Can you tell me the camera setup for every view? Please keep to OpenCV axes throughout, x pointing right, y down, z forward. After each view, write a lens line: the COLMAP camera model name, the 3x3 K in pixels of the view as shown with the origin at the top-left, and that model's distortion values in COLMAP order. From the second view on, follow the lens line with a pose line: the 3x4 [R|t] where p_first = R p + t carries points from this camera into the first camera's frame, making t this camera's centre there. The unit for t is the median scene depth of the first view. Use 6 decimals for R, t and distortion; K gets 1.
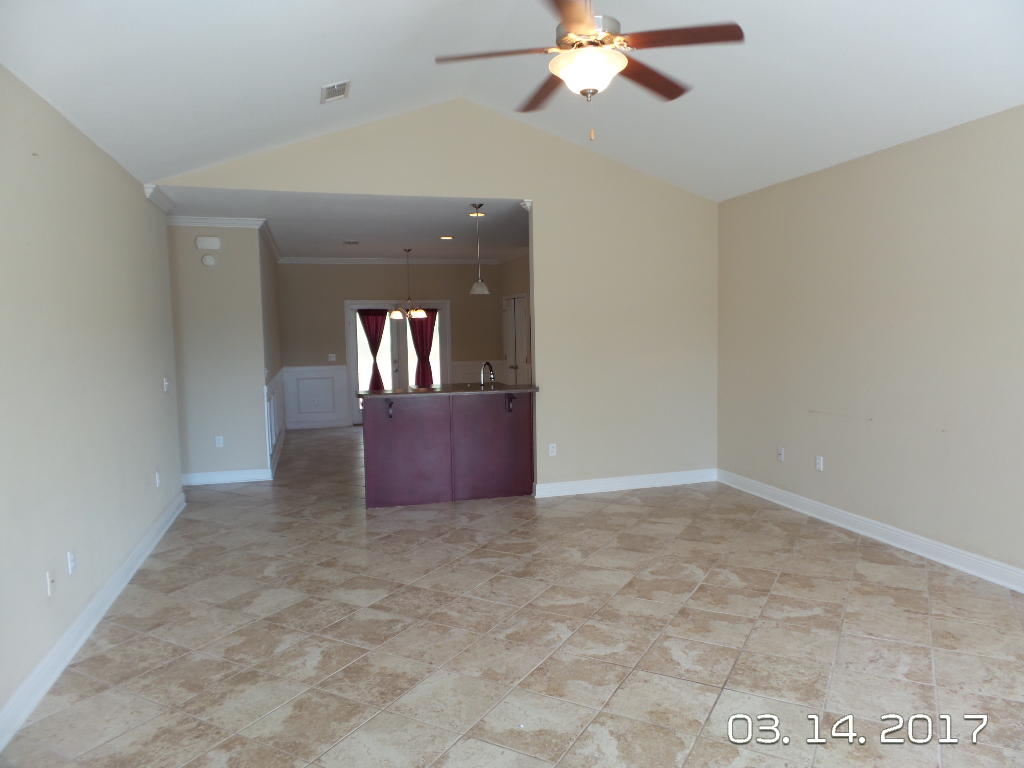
lens RADIAL K [[706.0, 0, 514.1], [0, 706.0, 392.6], [0, 0, 1]] dist [-0.003956, 0.003750]
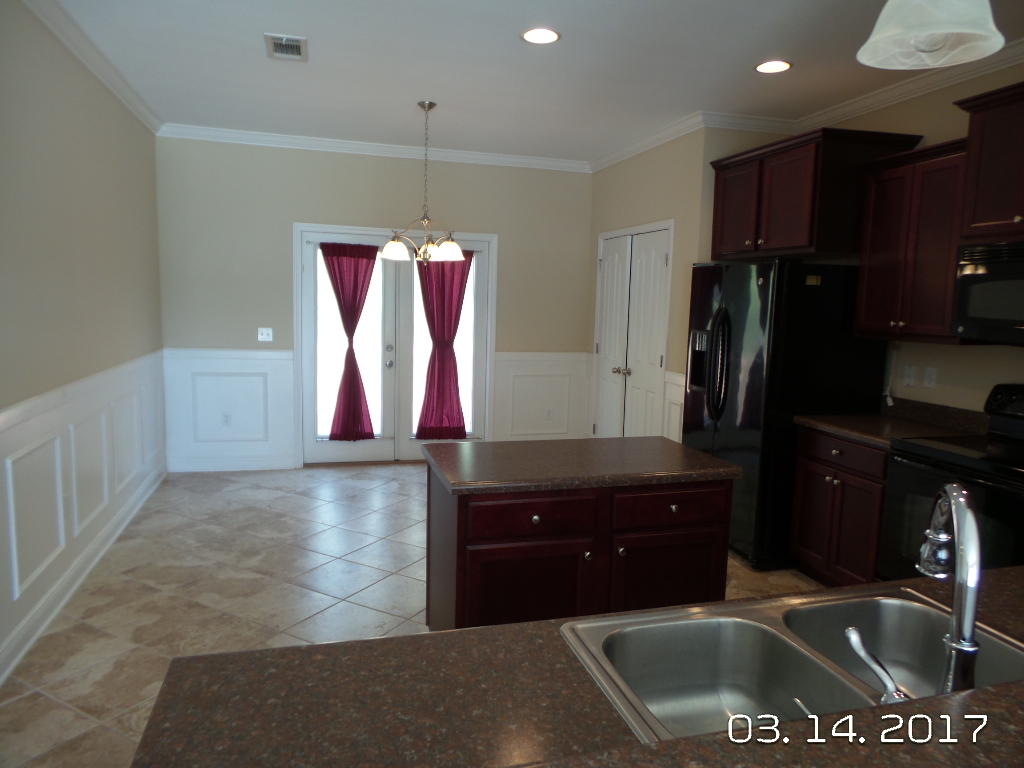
lens RADIAL K [[691.5, 0, 512.0], [0, 691.5, 384.0], [0, 0, 1]] dist [-0.015405, 0.003226]
pose [[0.998890, 0.046368, 0.008349, -0.082969], [-0.046589, 0.998507, 0.028529, -0.037013], [-0.007014, -0.028886, 0.999558, 0.500067]]
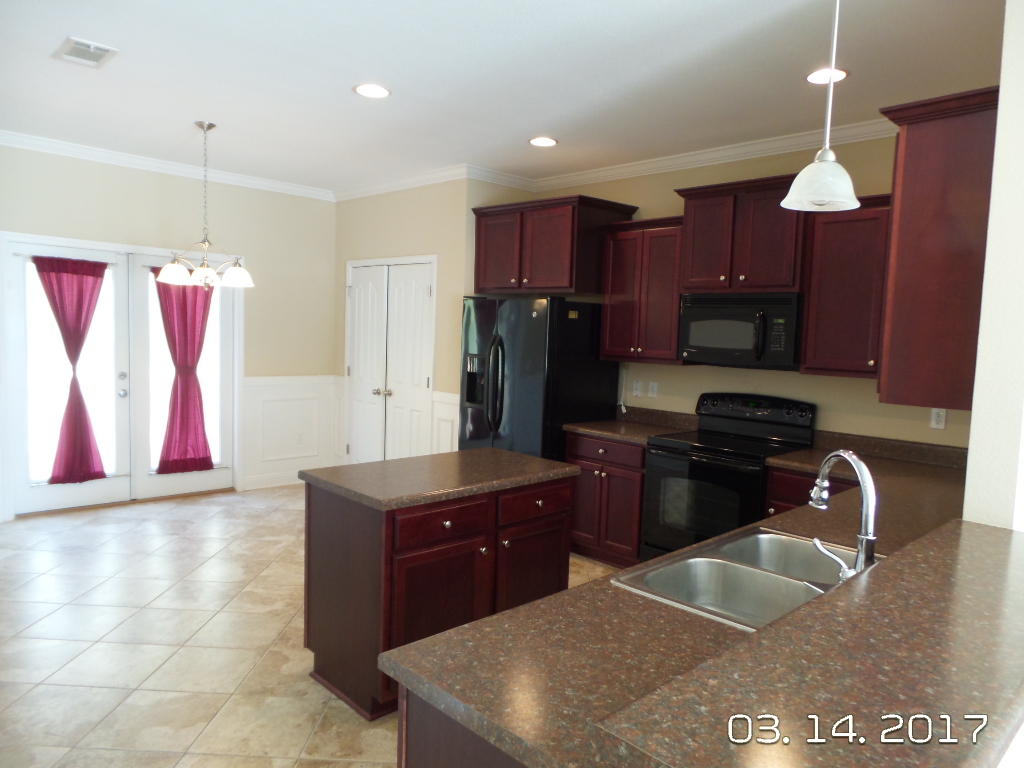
lens RADIAL K [[691.5, 0, 512.0], [0, 691.5, 384.0], [0, 0, 1]] dist [-0.015405, 0.003226]
pose [[0.882010, 0.016946, 0.470926, -0.161046], [-0.012882, 0.999847, -0.011852, -0.037254], [-0.471055, 0.004387, 0.882093, 0.484485]]
